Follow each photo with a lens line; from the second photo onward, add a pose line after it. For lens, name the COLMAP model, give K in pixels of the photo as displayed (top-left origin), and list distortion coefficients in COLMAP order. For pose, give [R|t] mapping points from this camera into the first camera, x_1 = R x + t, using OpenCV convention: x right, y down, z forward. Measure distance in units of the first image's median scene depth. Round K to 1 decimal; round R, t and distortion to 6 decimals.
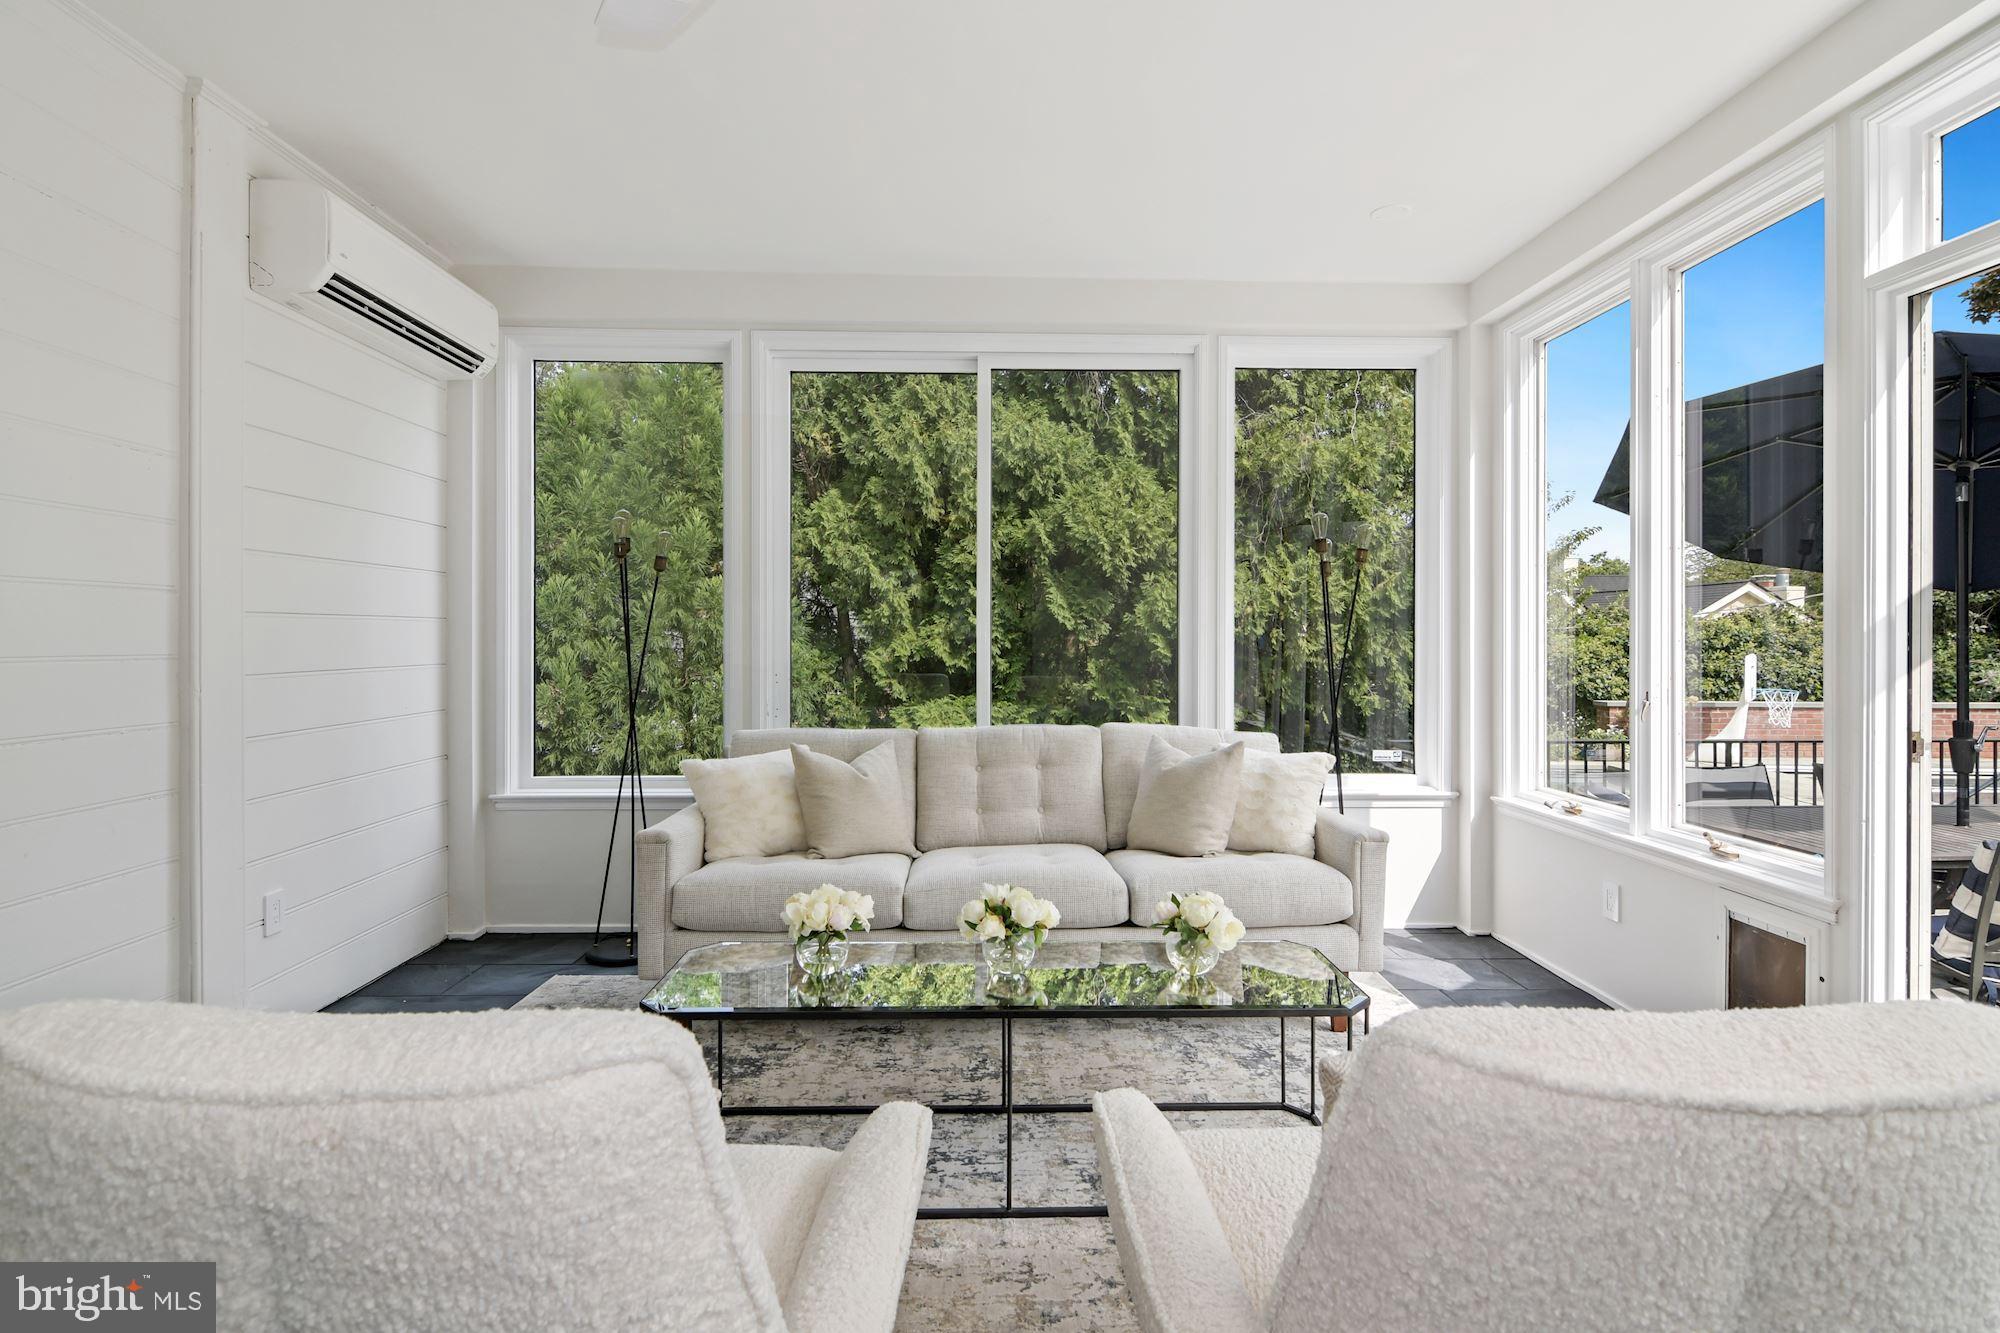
lens RADIAL K [[960.0, 0, 998.4], [0, 960.0, 637.3], [0, 0, 1]] dist [-0.003085, -0.001005]
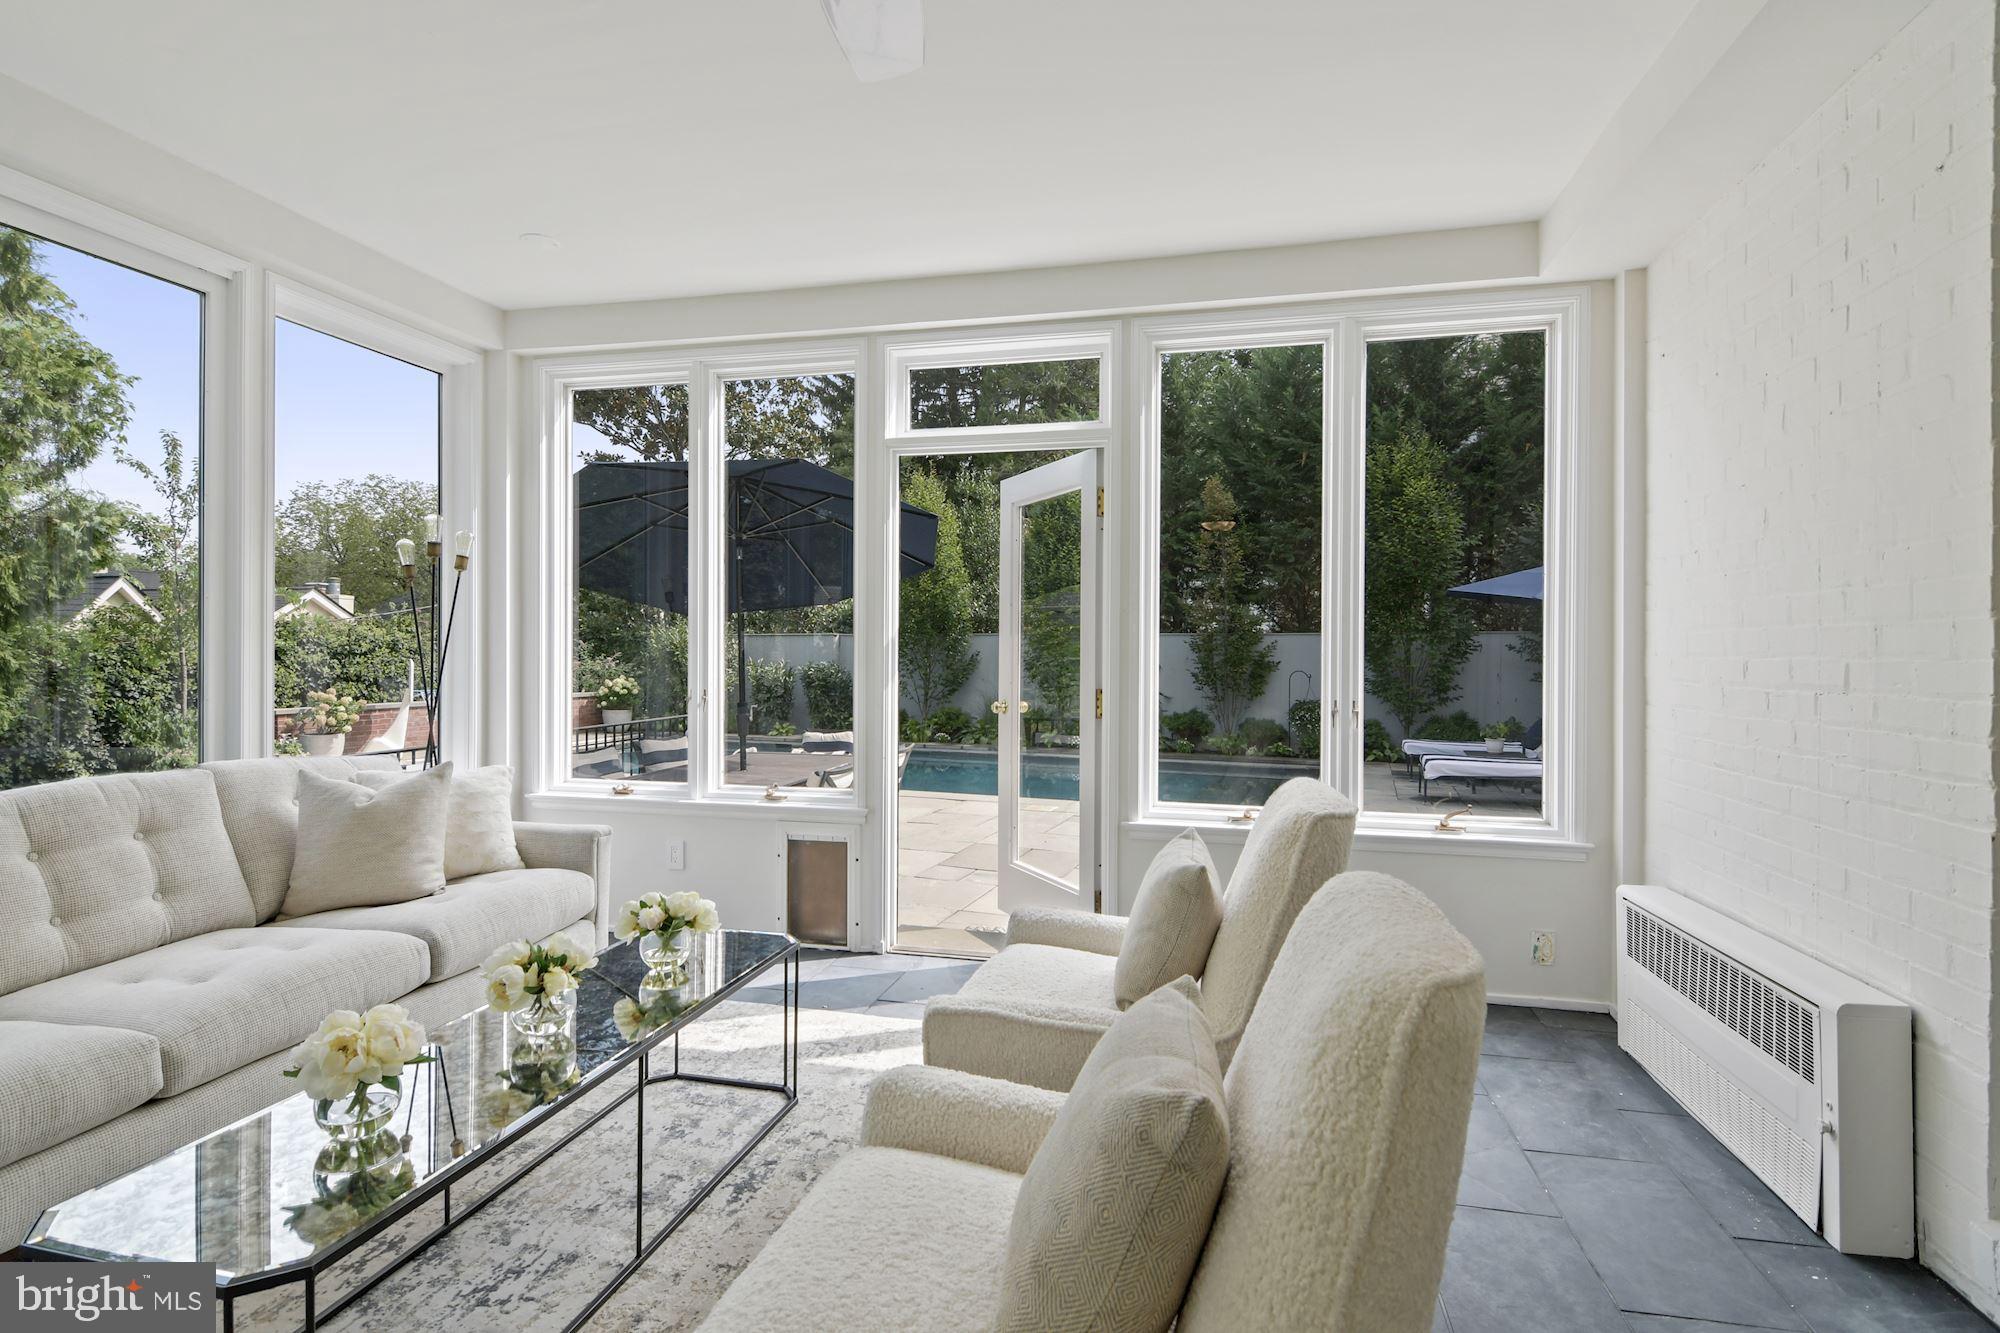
lens RADIAL K [[960.0, 0, 993.5], [0, 960.0, 660.7], [0, 0, 1]] dist [-0.003085, -0.001005]
pose [[0.267286, -0.011230, 0.963552, -0.457492], [-0.007515, 0.999877, 0.013738, -0.004375], [-0.963588, -0.010913, 0.267169, 0.237474]]
